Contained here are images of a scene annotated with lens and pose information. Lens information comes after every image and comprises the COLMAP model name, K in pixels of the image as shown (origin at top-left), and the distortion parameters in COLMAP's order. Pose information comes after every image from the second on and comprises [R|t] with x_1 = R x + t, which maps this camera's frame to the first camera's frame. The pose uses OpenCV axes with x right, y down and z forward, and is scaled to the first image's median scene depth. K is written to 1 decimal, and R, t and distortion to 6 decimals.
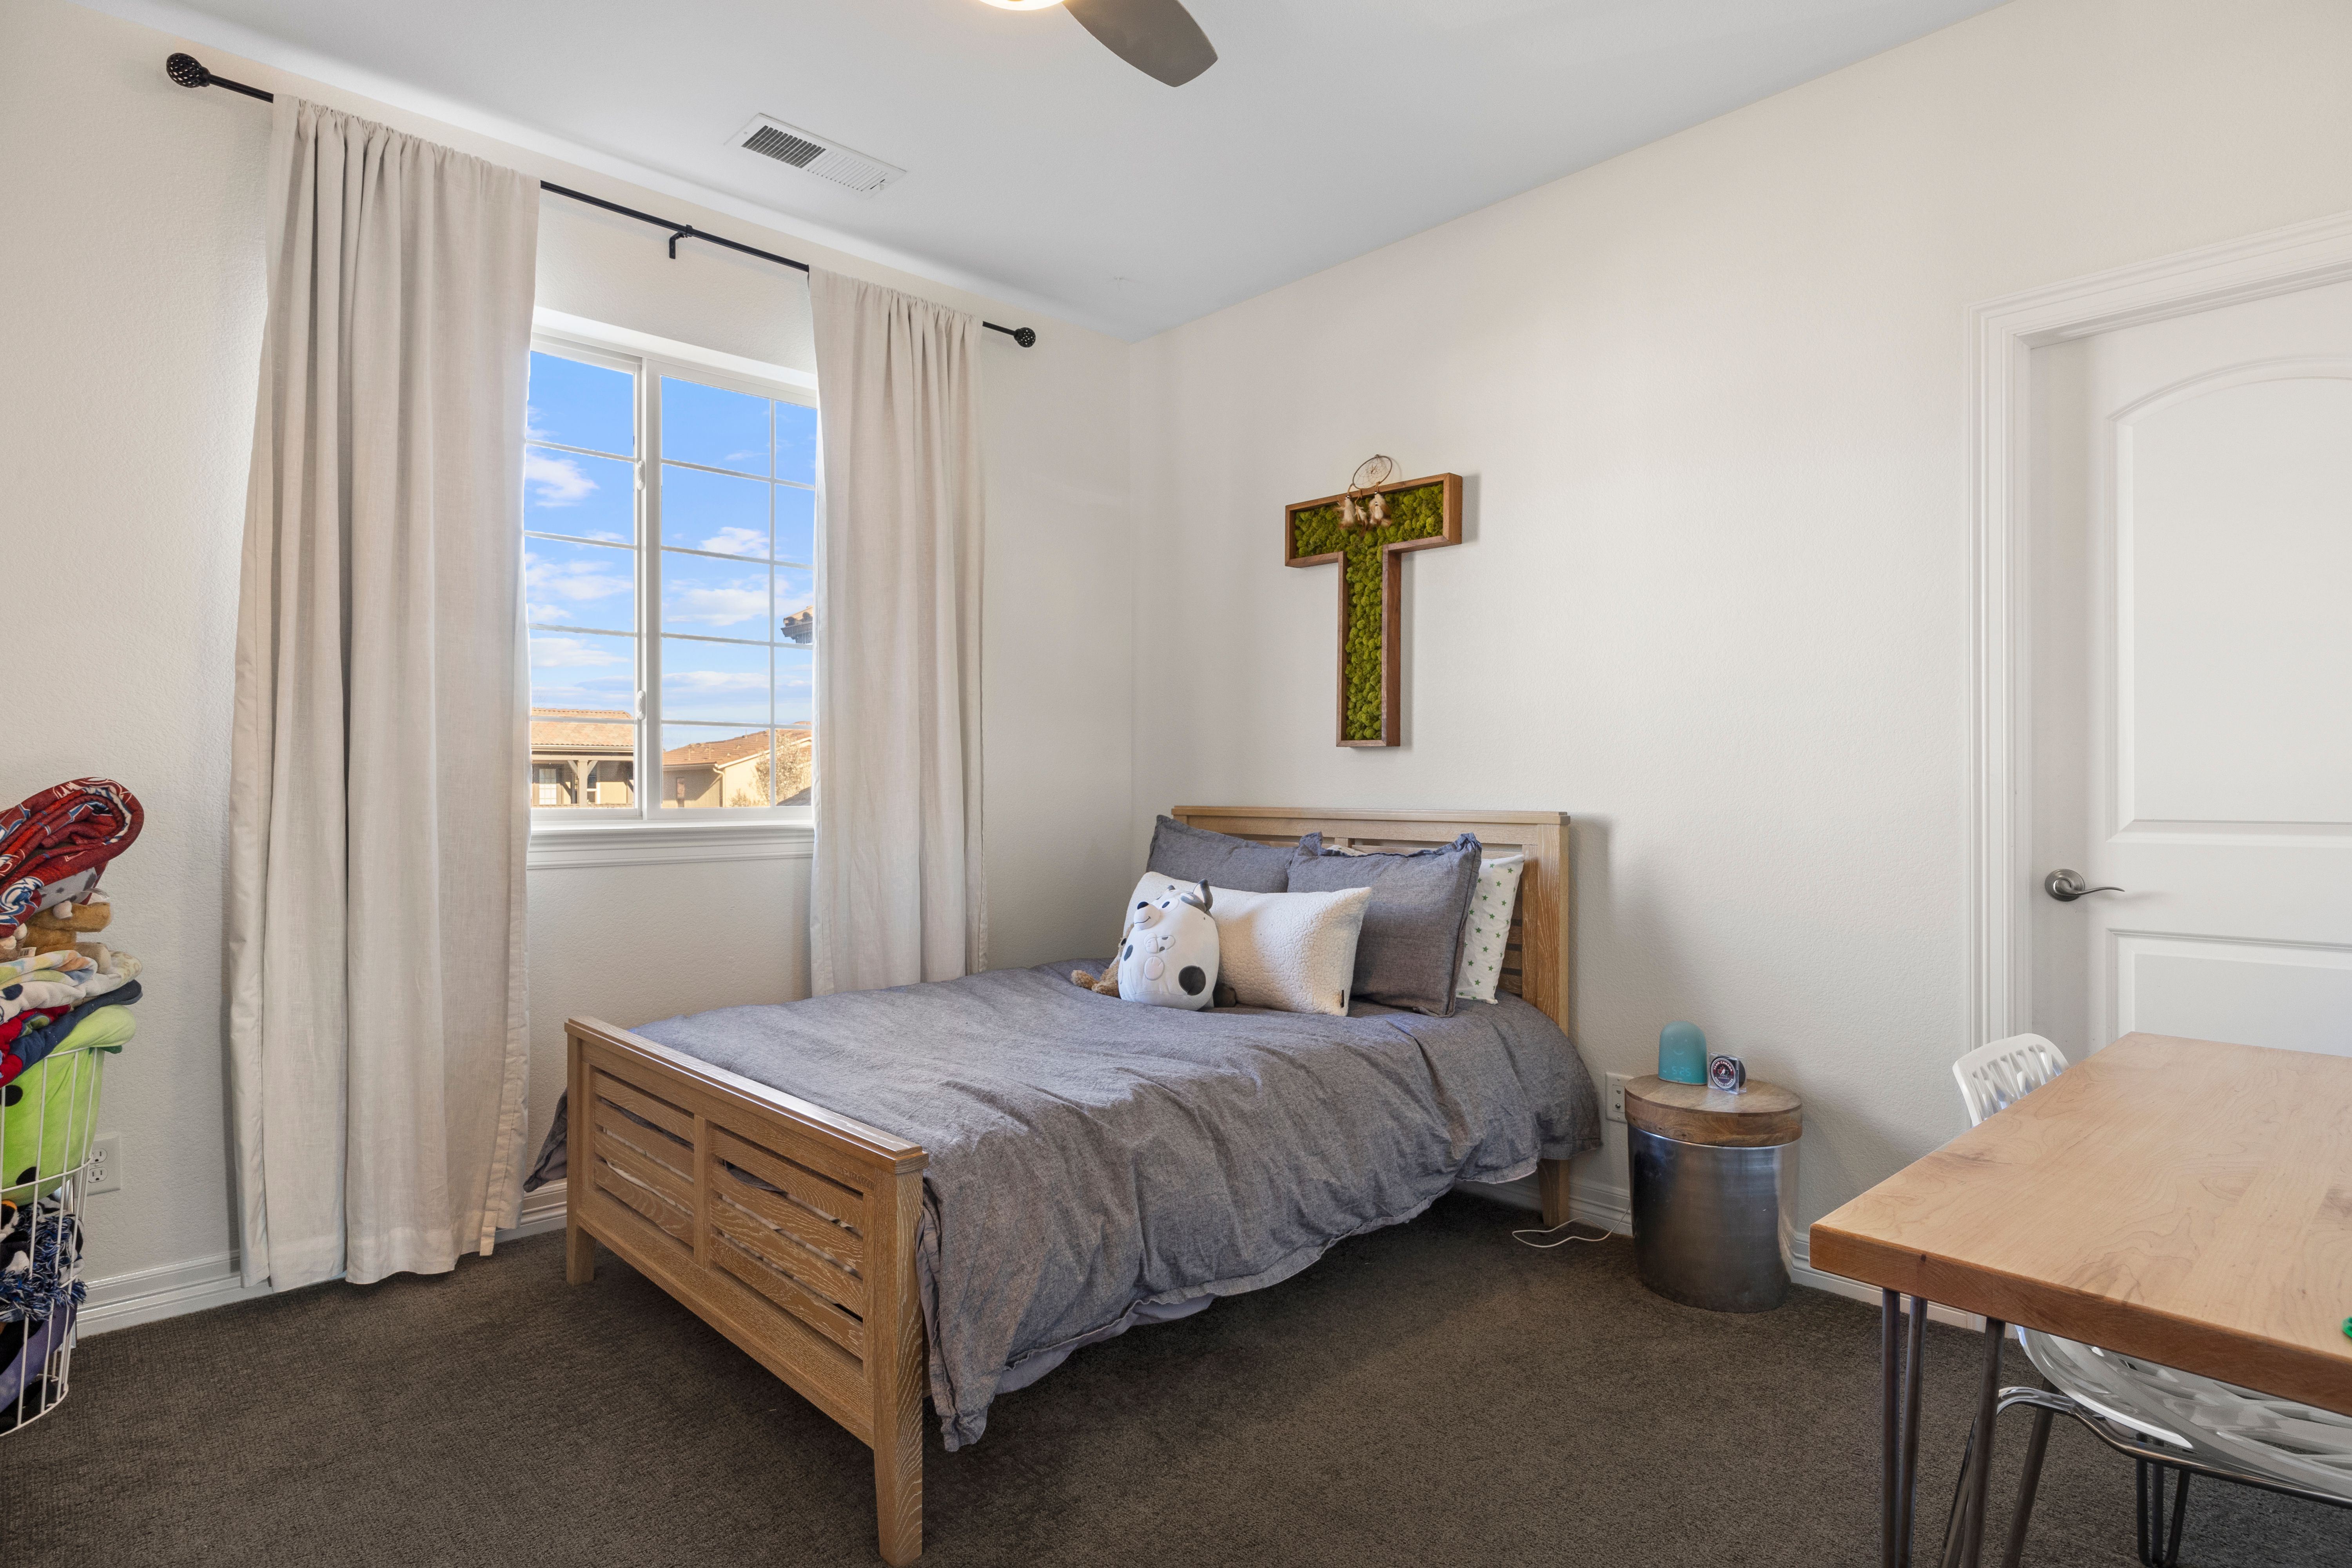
lens RADIAL K [[1283.0, 0, 1155.4], [0, 1283.0, 798.3], [0, 0, 1]] dist [-0.005092, -0.002302]
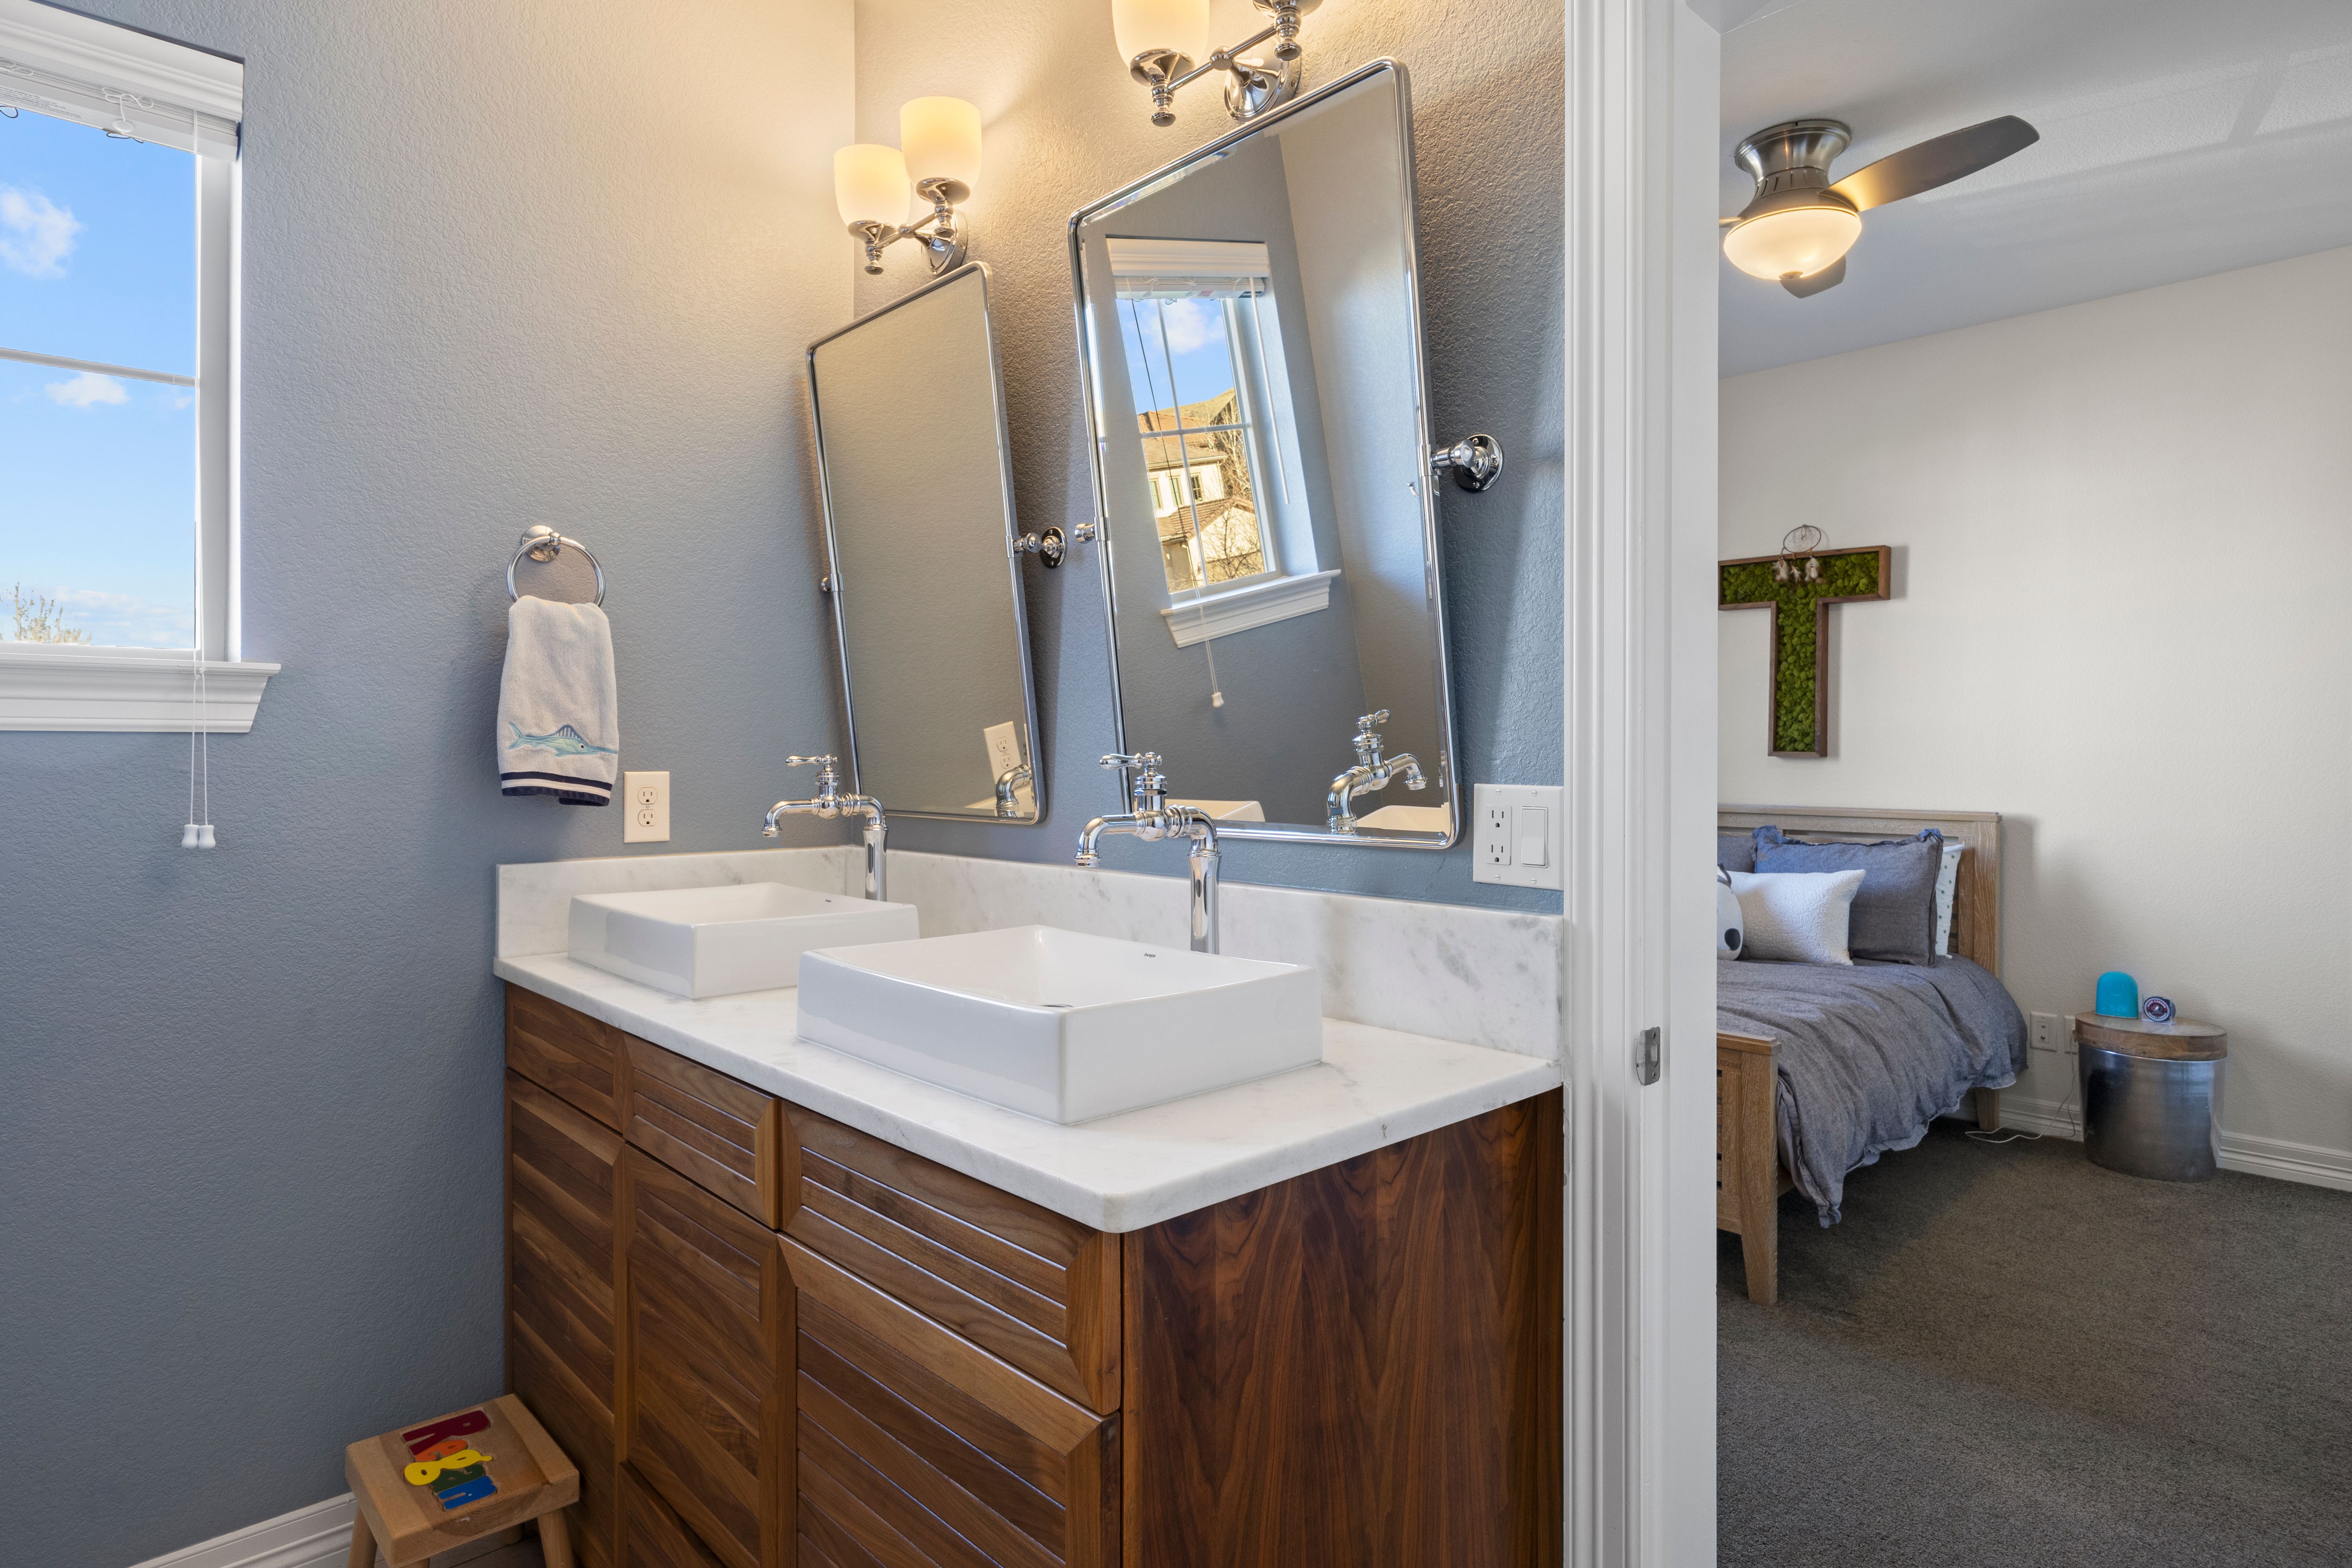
lens RADIAL K [[1283.0, 0, 1197.9], [0, 1283.0, 765.0], [0, 0, 1]] dist [-0.005092, -0.002302]
pose [[0.999929, 0.005249, -0.010718, -0.477445], [-0.005298, 0.999976, -0.004566, -0.026954], [0.010694, 0.004622, 0.999932, -0.308337]]
